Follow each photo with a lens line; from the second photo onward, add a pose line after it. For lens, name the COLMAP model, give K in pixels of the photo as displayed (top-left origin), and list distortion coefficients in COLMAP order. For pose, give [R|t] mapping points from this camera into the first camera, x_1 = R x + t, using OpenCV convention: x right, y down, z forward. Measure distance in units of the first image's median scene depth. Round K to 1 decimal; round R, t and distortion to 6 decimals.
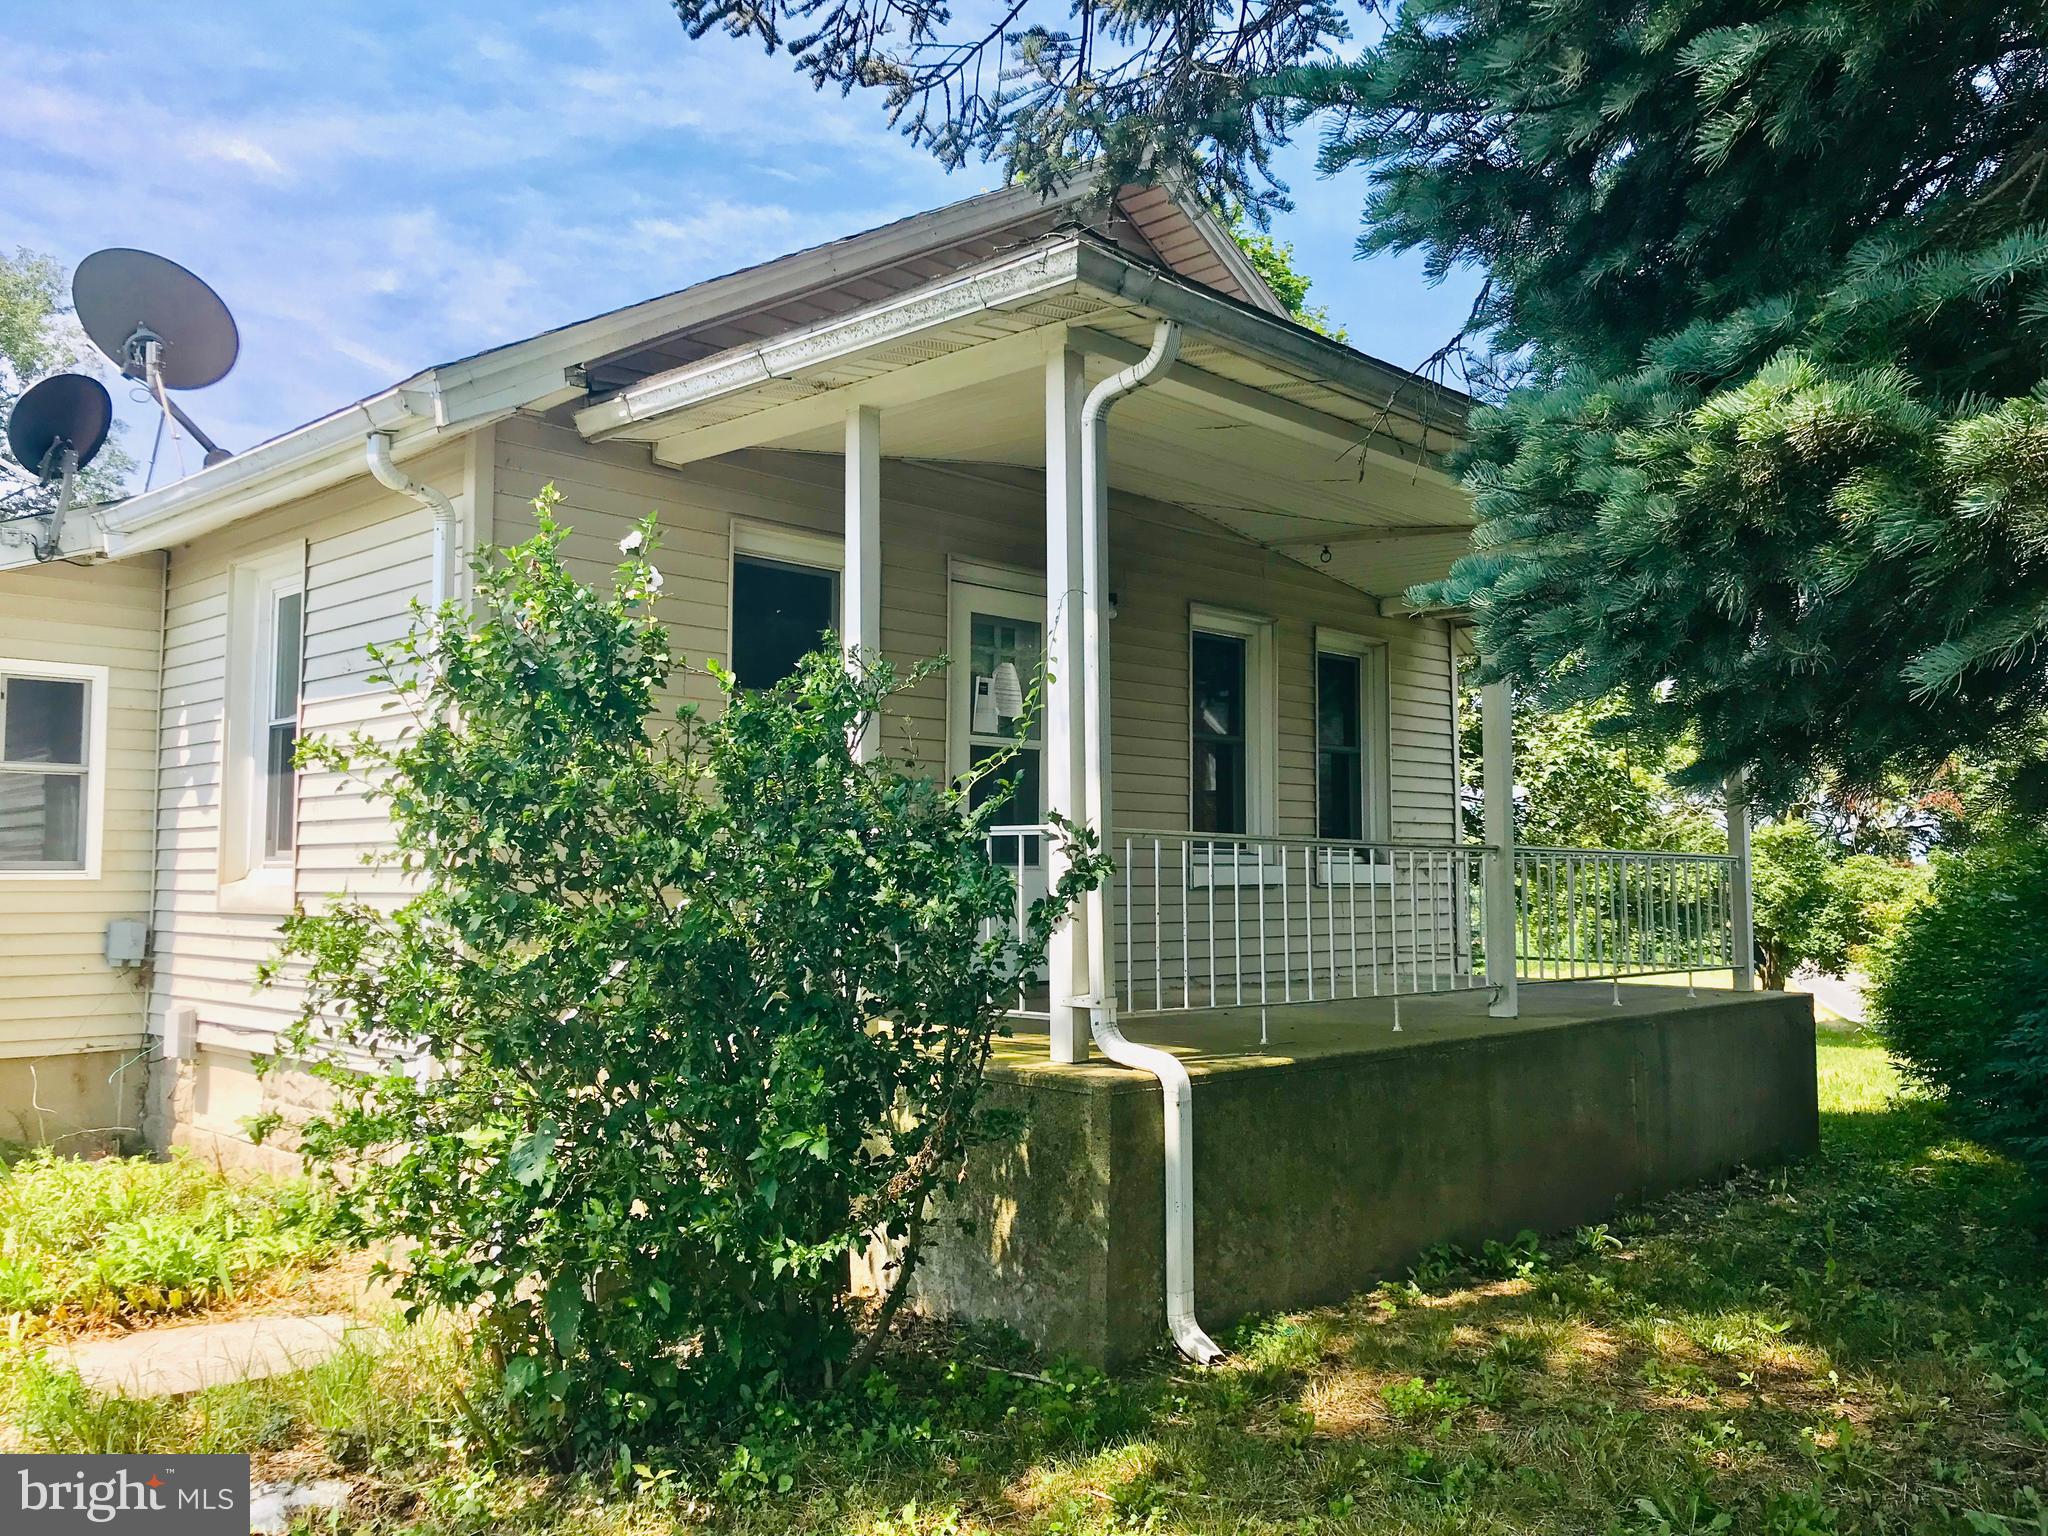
lens RADIAL K [[1687.6, 0, 1017.7], [0, 1687.6, 743.4], [0, 0, 1]] dist [0.005703, -0.007188]
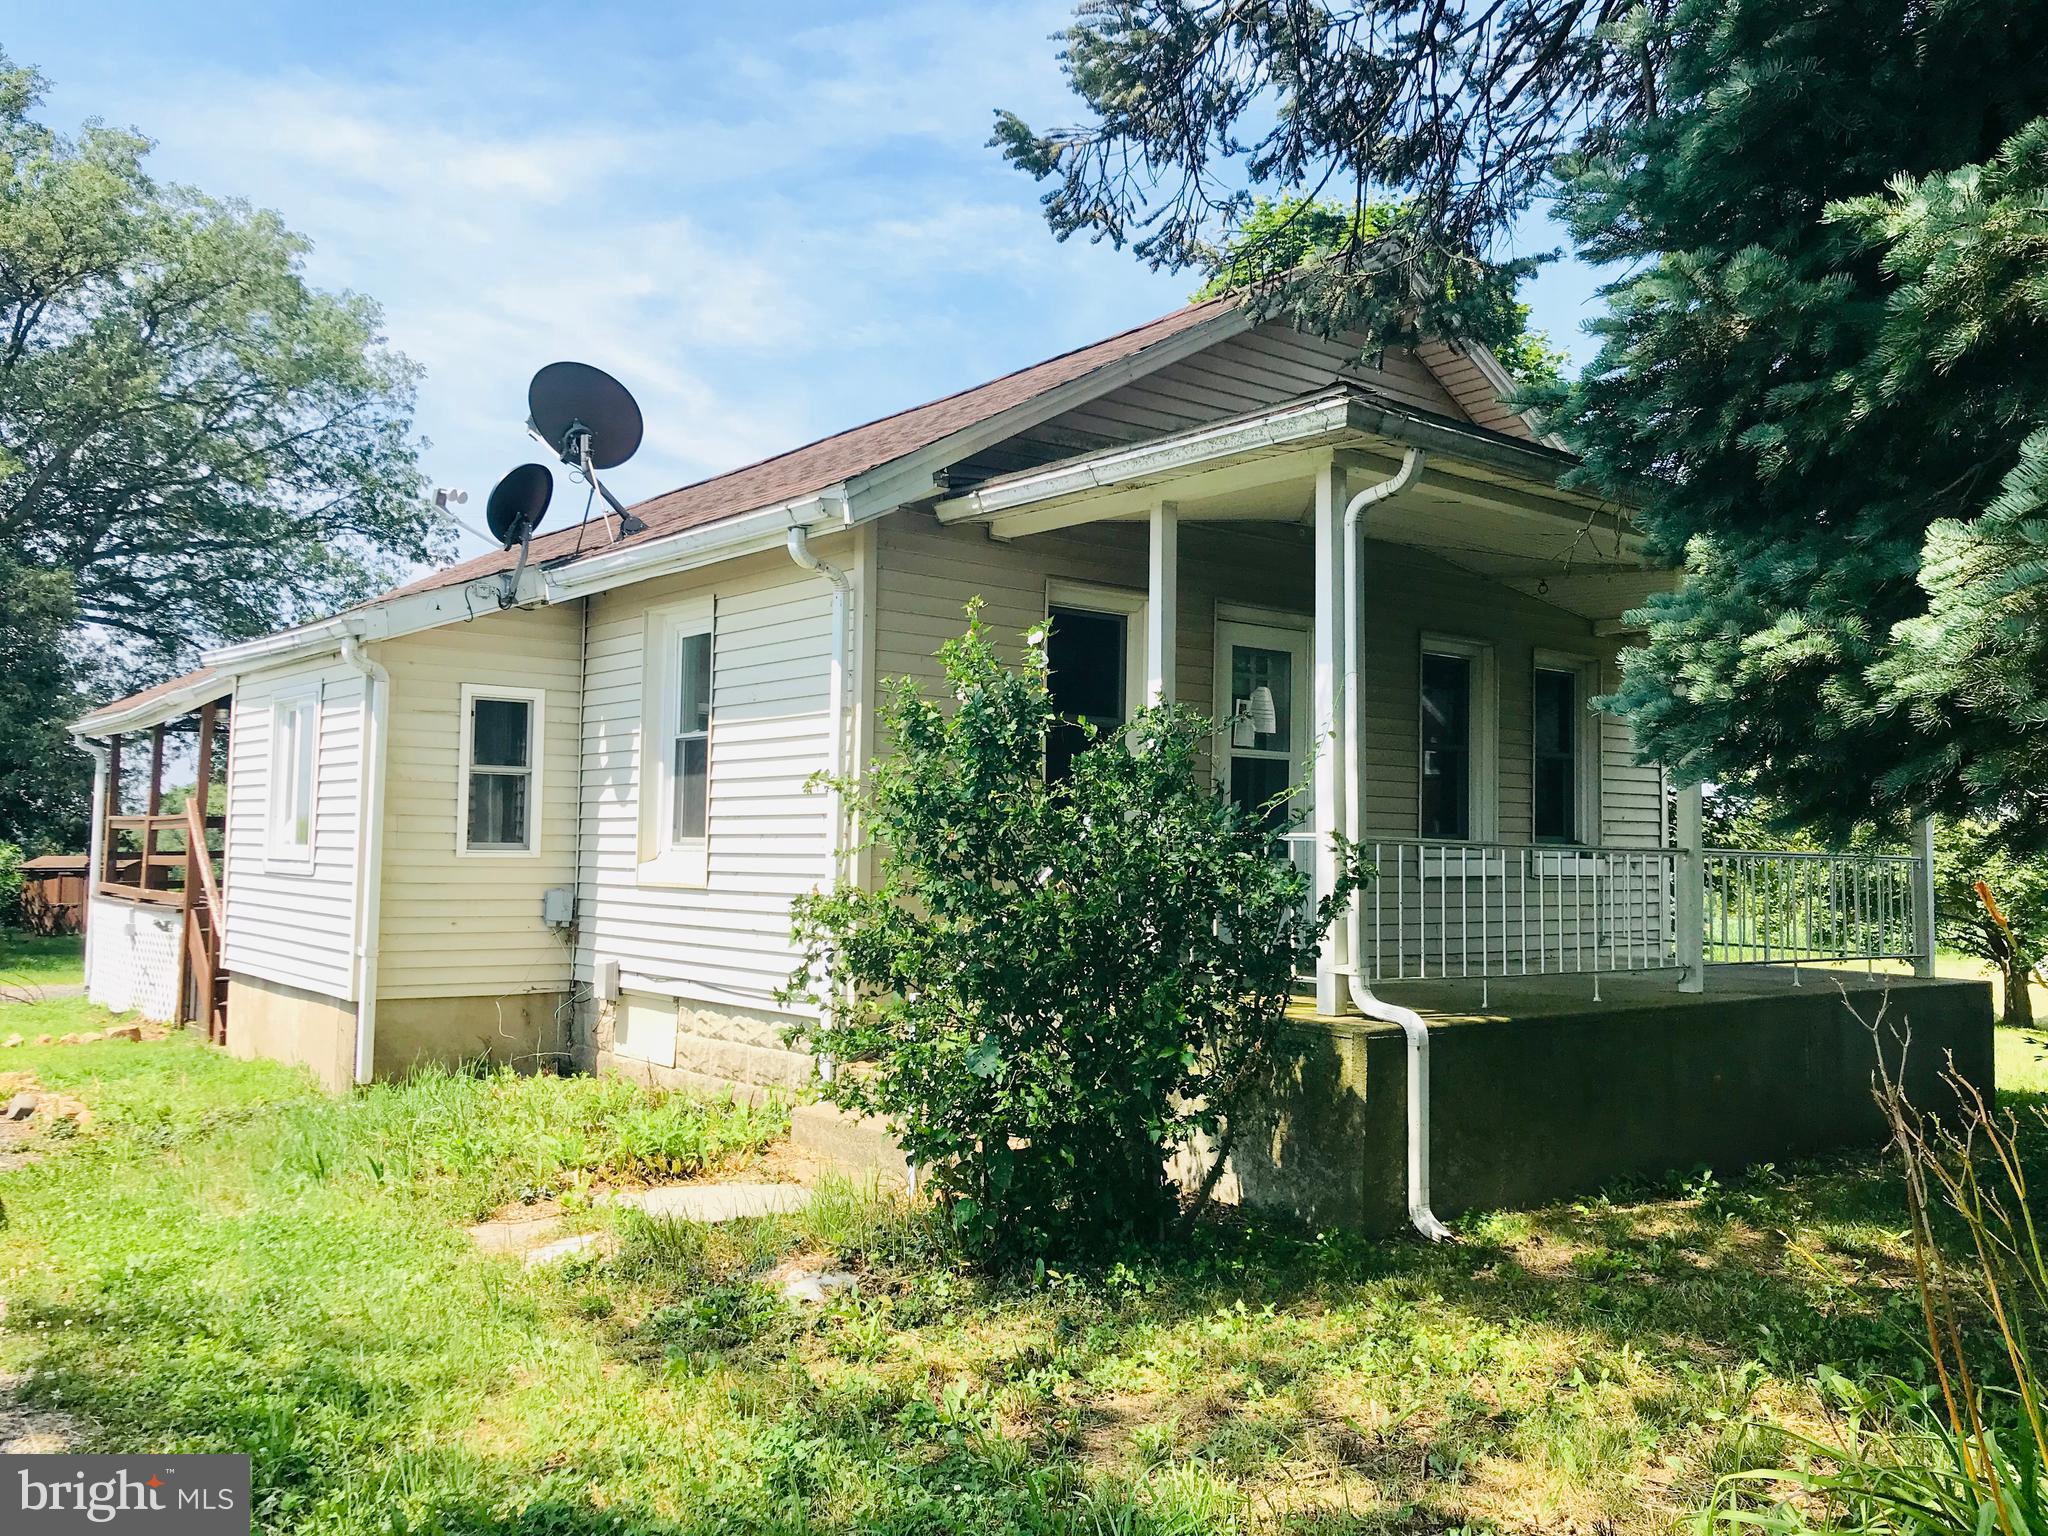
lens RADIAL K [[1640.8, 0, 1018.7], [0, 1640.8, 759.0], [0, 0, 1]] dist [0.078631, -0.225411]
pose [[0.991725, 0.007227, -0.128173, -0.033082], [-0.004491, 0.999756, 0.021623, -0.024998], [0.128299, -0.020868, 0.991516, -0.204201]]
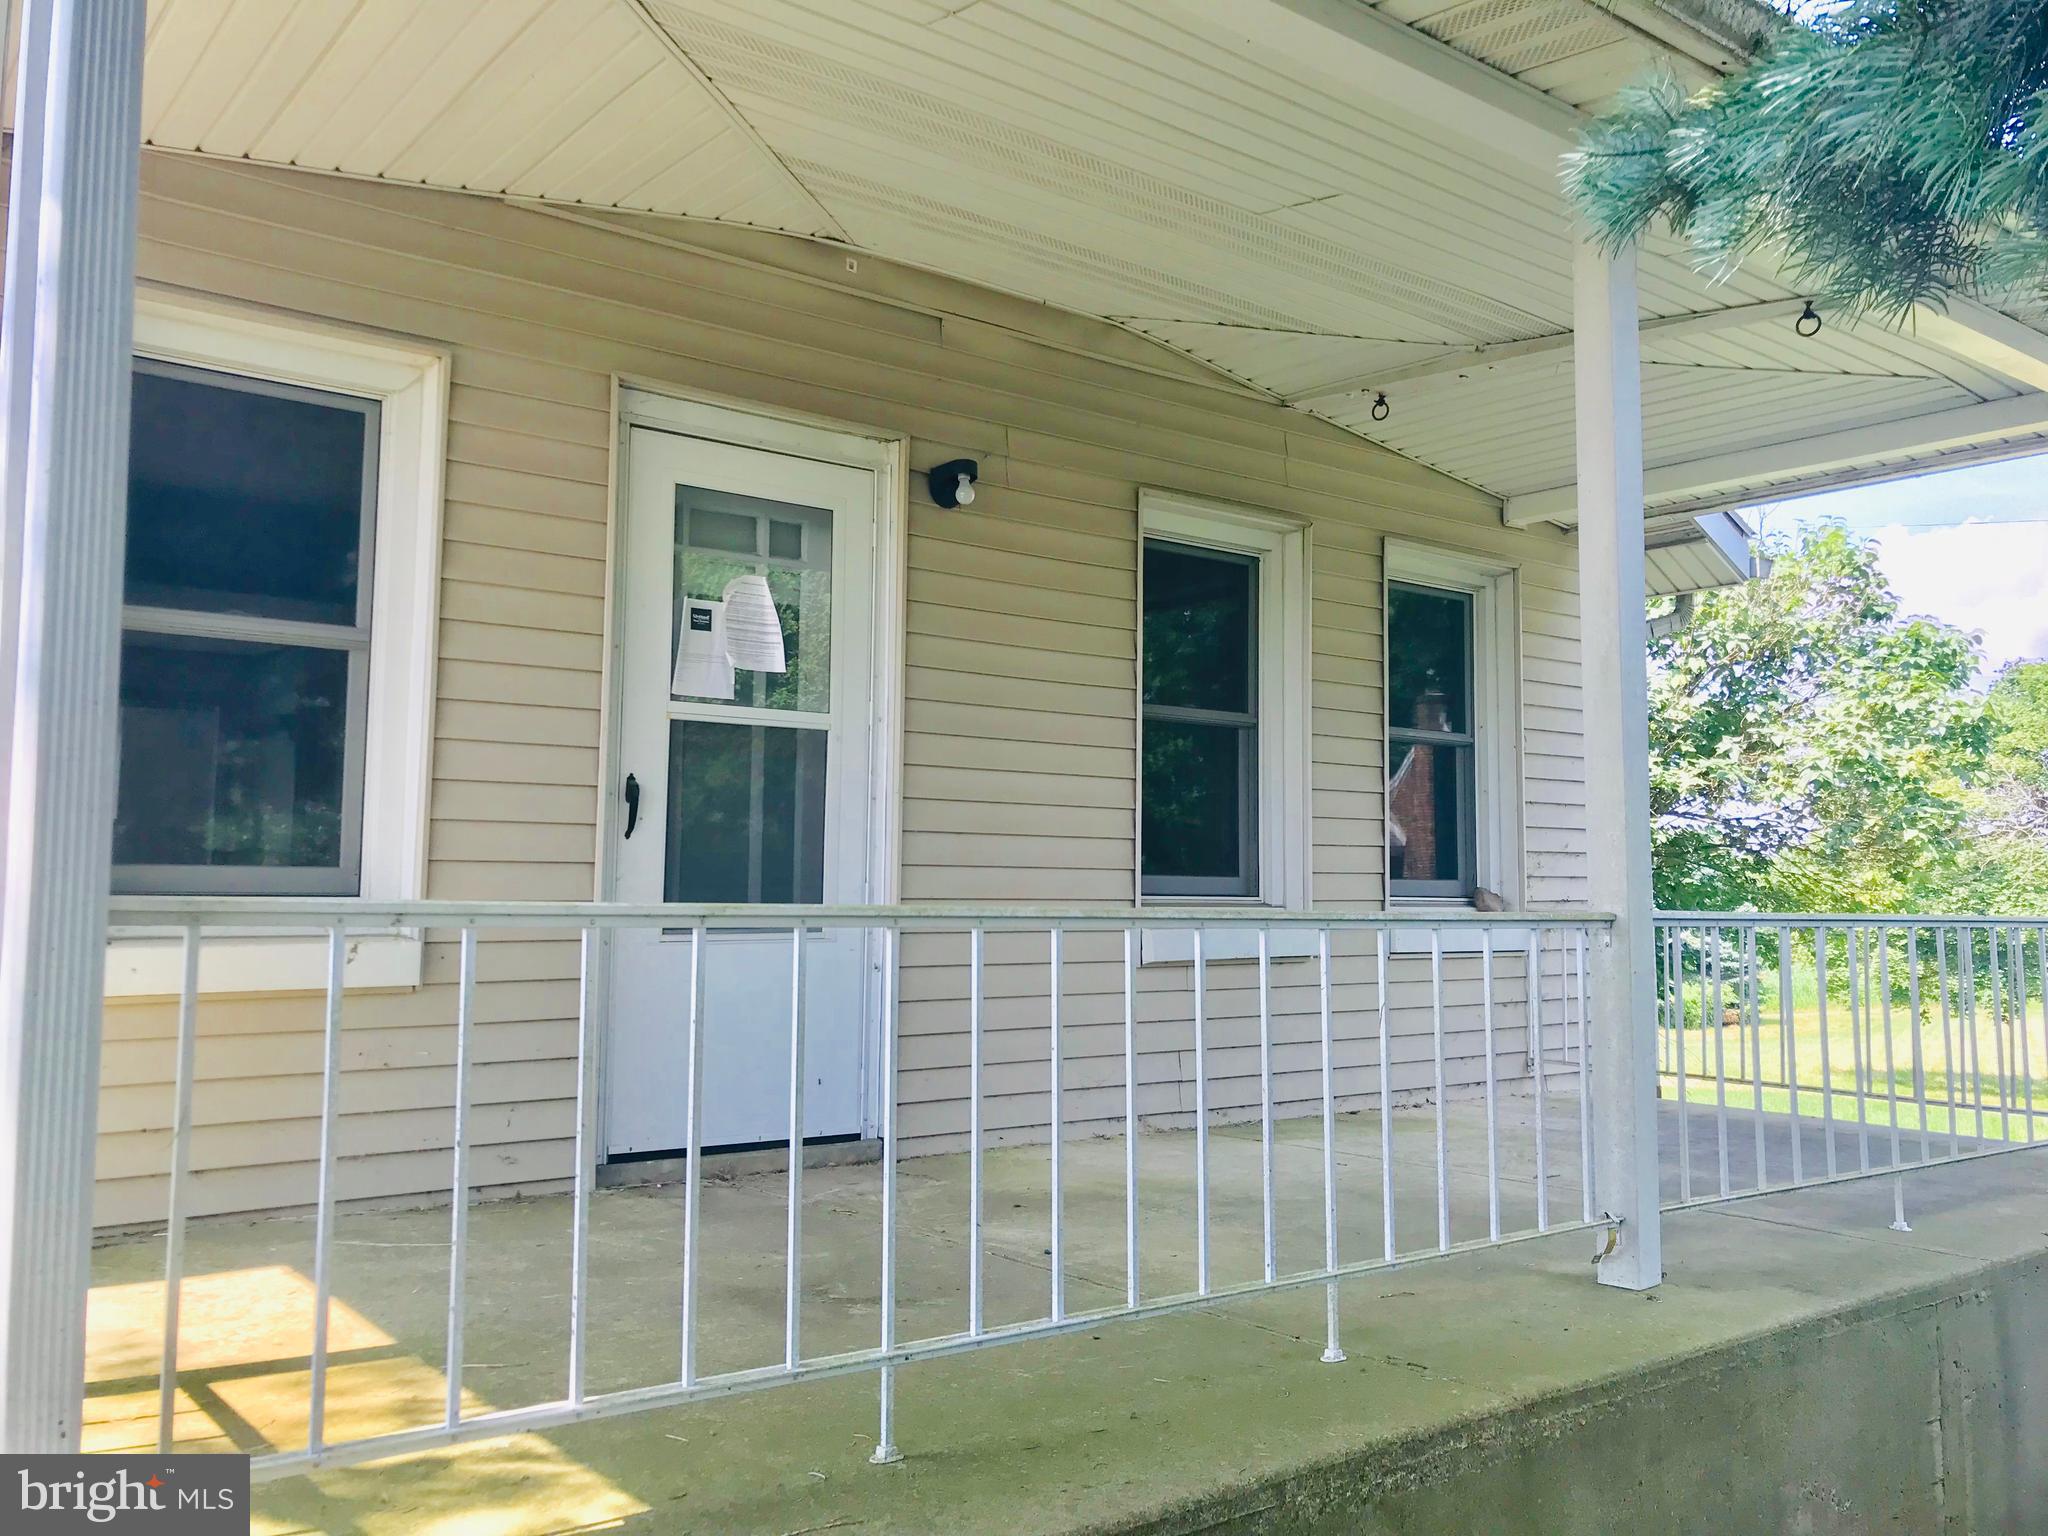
lens RADIAL K [[1687.6, 0, 1017.7], [0, 1687.6, 743.4], [0, 0, 1]] dist [0.005703, -0.007188]
pose [[0.988780, -0.006744, -0.149229, 0.196512], [0.004920, 0.999909, -0.012592, 0.019689], [0.149300, 0.011717, 0.988722, 0.531343]]
